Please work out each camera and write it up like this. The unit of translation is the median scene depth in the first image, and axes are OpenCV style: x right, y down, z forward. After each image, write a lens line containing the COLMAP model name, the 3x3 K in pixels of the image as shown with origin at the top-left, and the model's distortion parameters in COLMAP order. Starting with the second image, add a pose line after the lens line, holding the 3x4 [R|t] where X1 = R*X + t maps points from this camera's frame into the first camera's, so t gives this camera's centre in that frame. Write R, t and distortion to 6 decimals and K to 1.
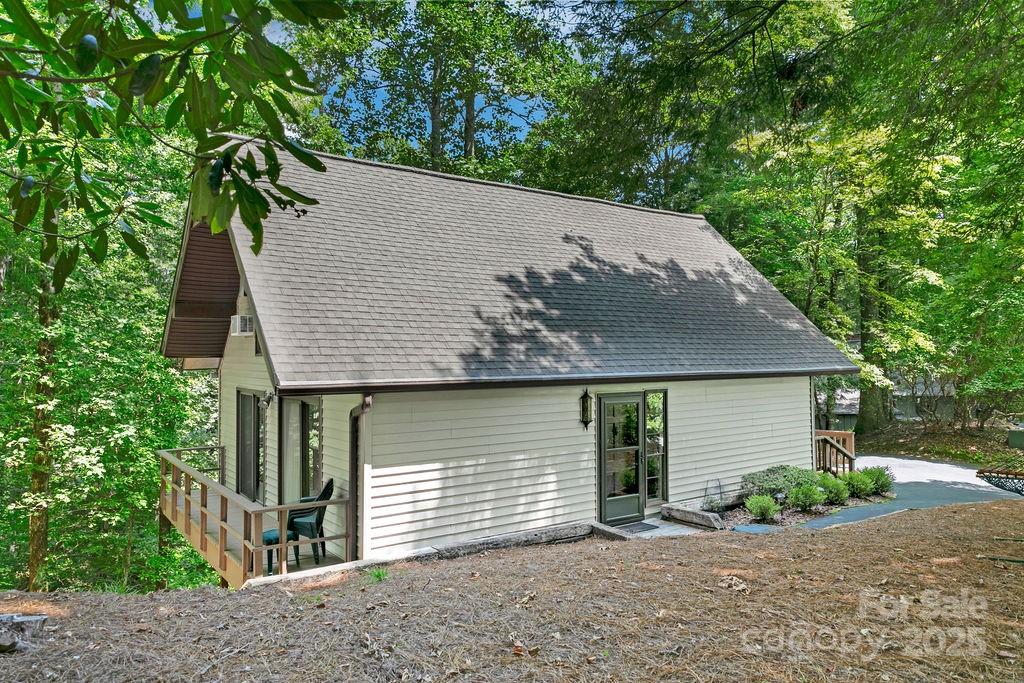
lens RADIAL K [[699.0, 0, 512.0], [0, 699.0, 341.5], [0, 0, 1]] dist [0.000339, 0.002637]
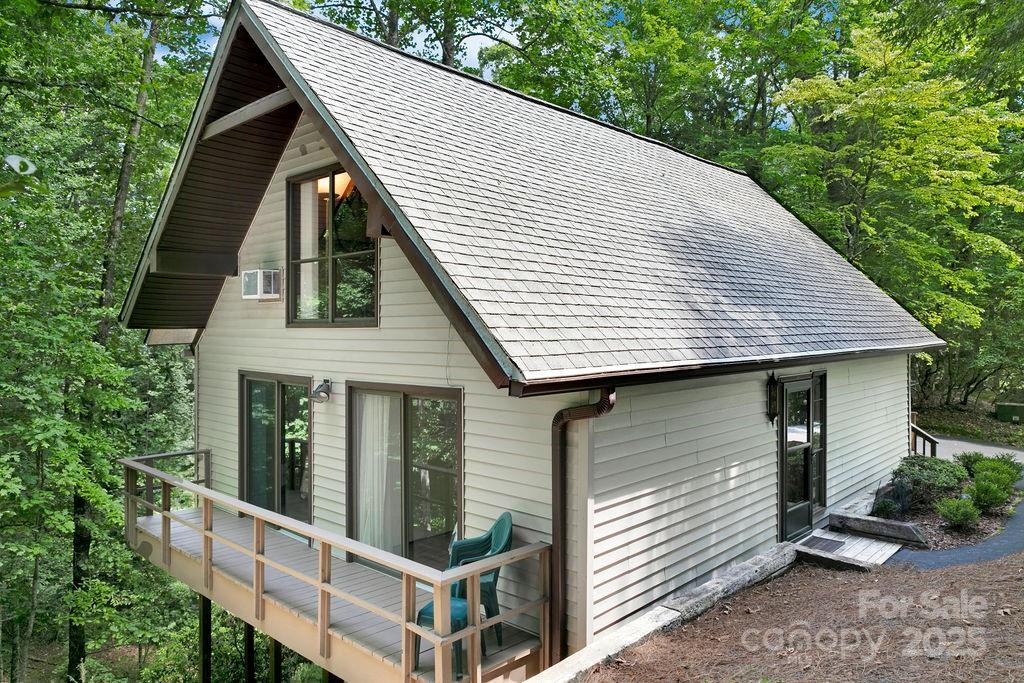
lens RADIAL K [[699.0, 0, 512.0], [0, 699.0, 341.5], [0, 0, 1]] dist [0.000339, 0.002637]
pose [[0.979478, 0.002598, 0.201536, -0.329604], [-0.011587, 0.998989, 0.043434, 0.002790], [-0.201220, -0.044878, 0.978518, 0.295386]]
